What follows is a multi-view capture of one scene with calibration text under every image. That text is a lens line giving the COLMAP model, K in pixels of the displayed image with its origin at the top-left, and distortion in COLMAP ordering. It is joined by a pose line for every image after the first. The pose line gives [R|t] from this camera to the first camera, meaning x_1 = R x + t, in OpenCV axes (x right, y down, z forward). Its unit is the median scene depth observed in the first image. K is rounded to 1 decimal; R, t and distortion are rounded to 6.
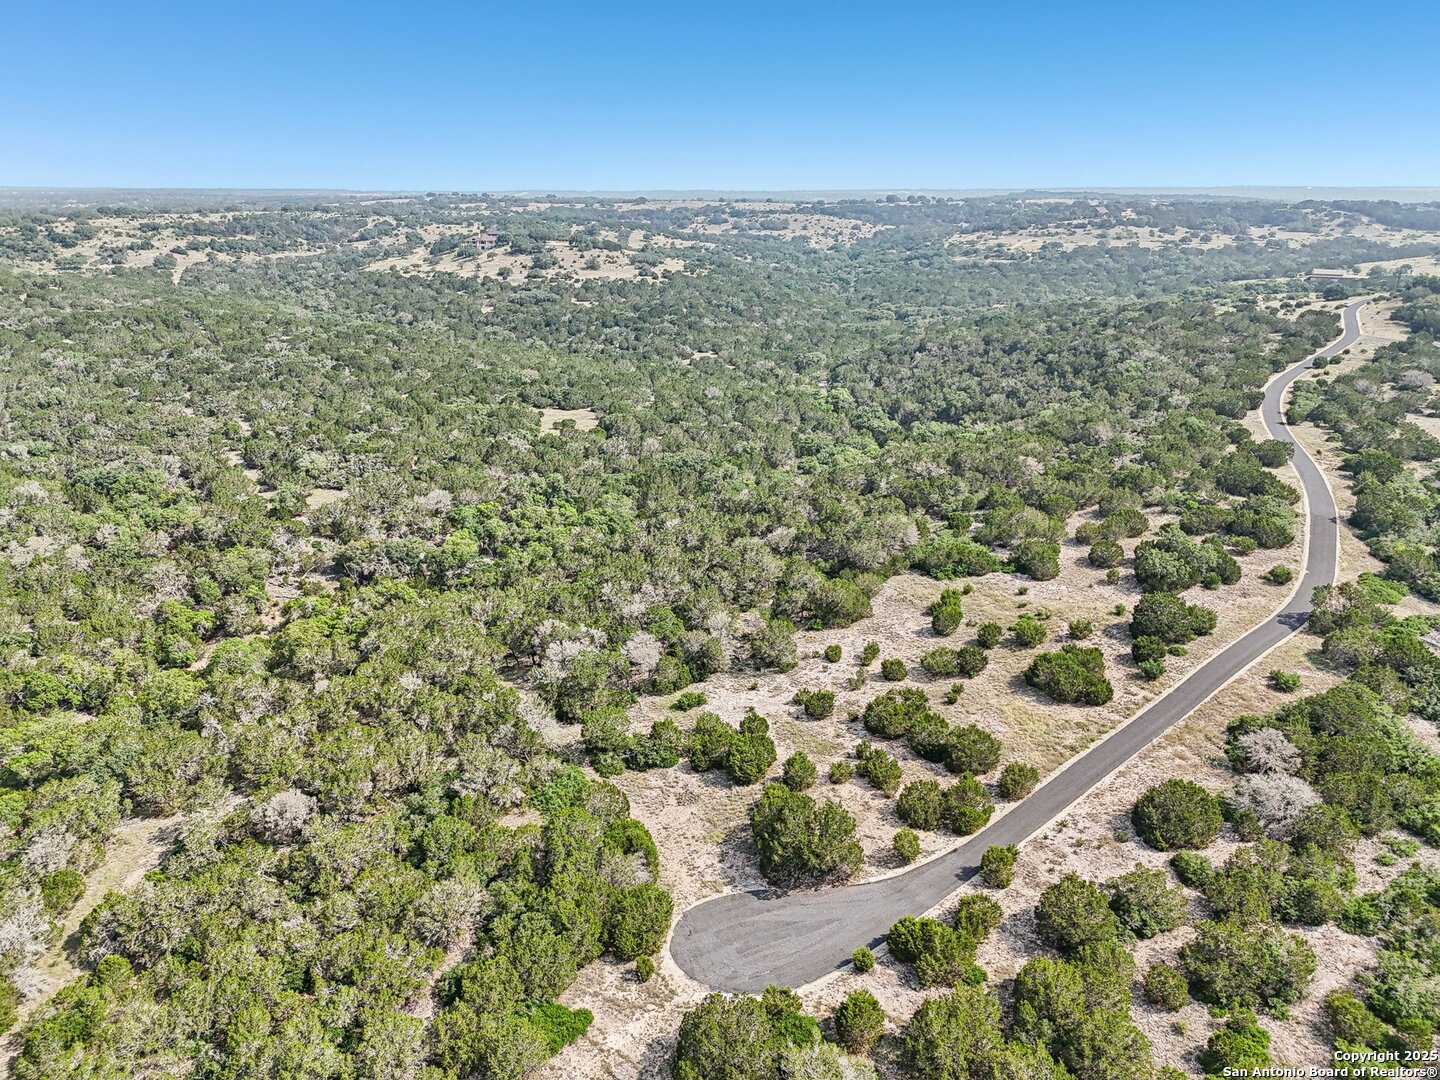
lens RADIAL K [[1072.3, 0, 728.7], [0, 1072.3, 534.6], [0, 0, 1]] dist [0.058258, -0.044339]
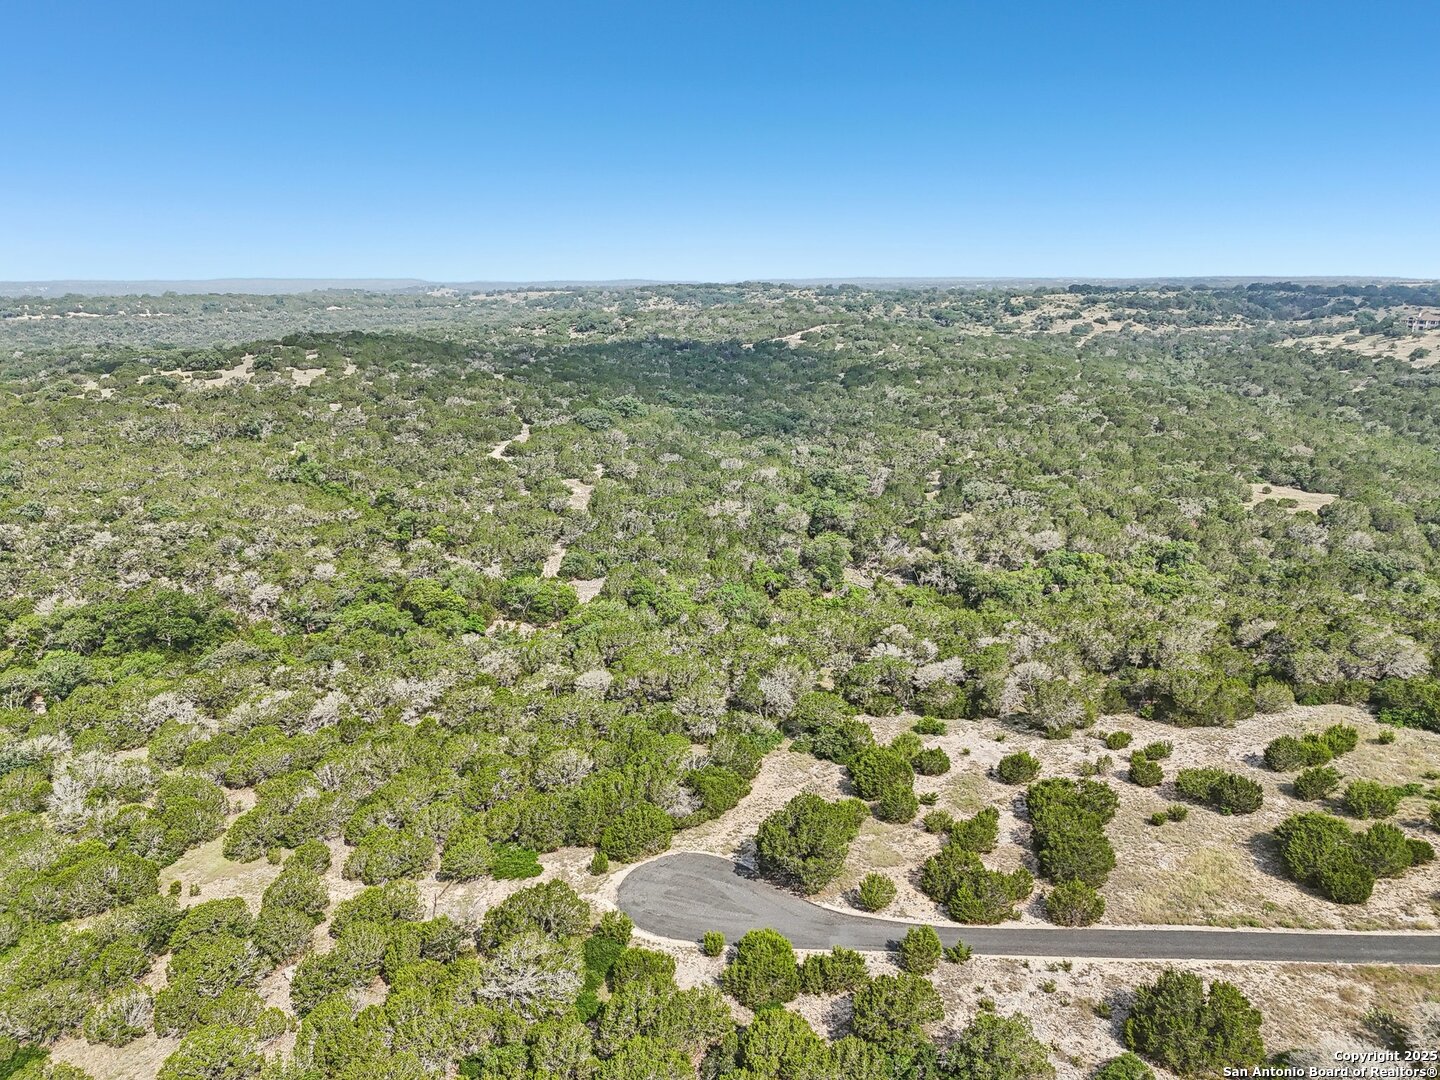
lens RADIAL K [[1072.3, 0, 711.7], [0, 1072.3, 541.9], [0, 0, 1]] dist [0.058258, -0.044339]
pose [[0.633967, 0.190493, -0.749532, 0.441921], [-0.241967, 0.969388, 0.041709, 0.002998], [0.734532, 0.154920, 0.660653, 0.173188]]
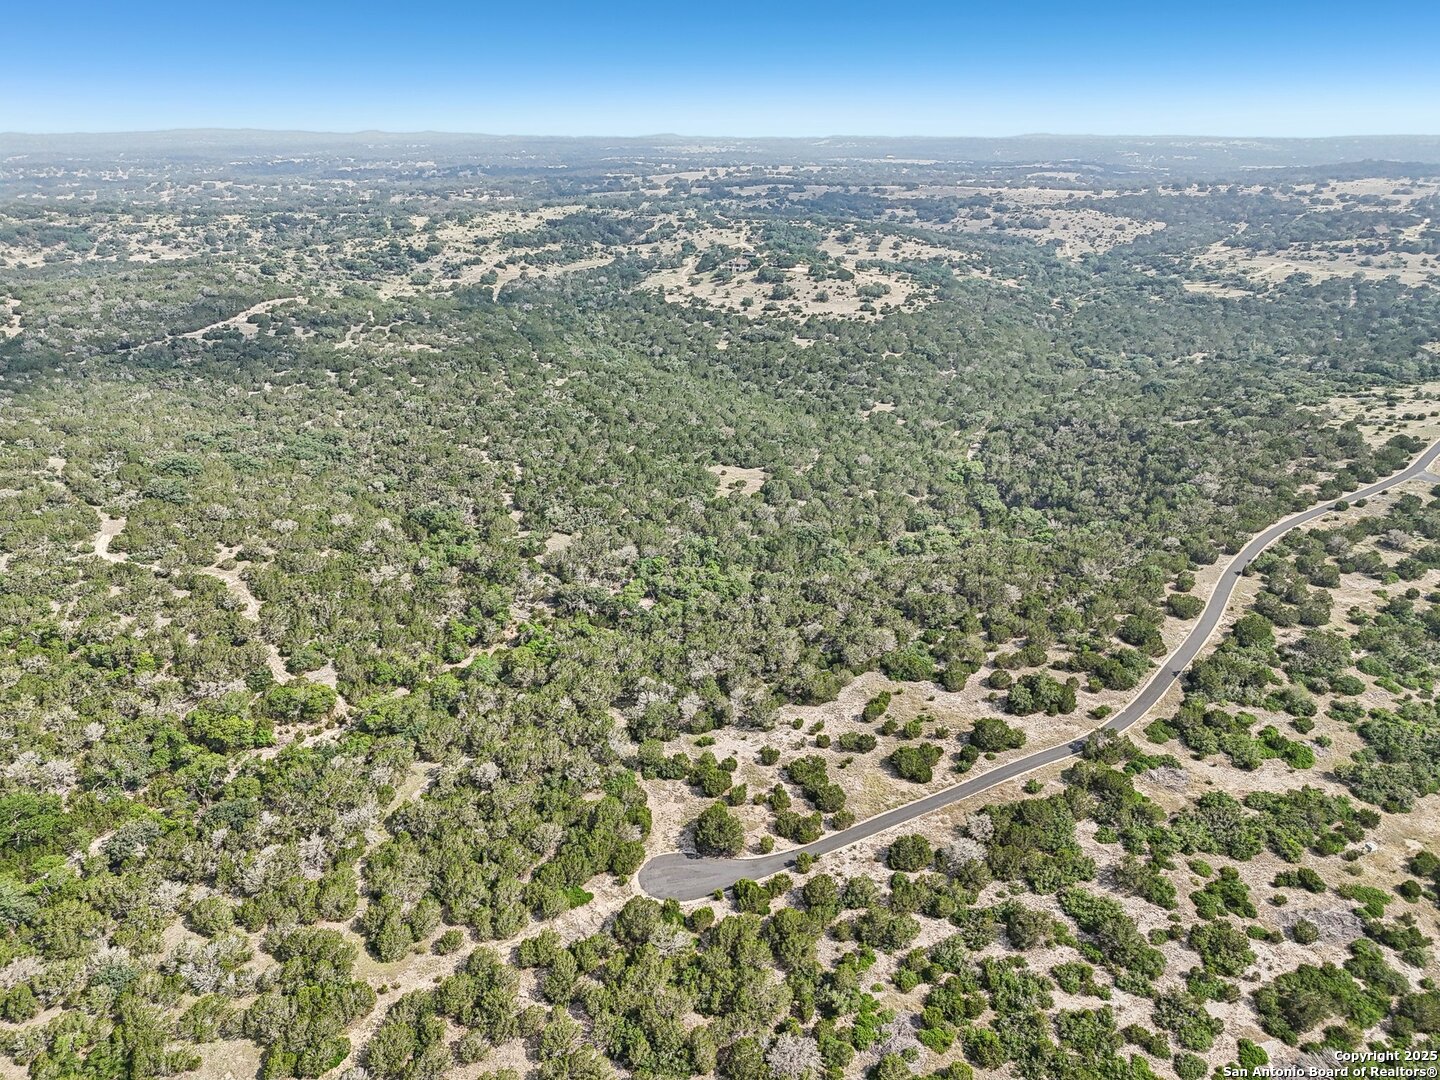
lens RADIAL K [[1072.3, 0, 716.3], [0, 1072.3, 525.5], [0, 0, 1]] dist [0.058258, -0.044339]
pose [[0.961400, 0.095514, -0.258043, 0.337036], [-0.084465, 0.994984, 0.053596, -0.245841], [0.261868, -0.029731, 0.964646, -0.569698]]
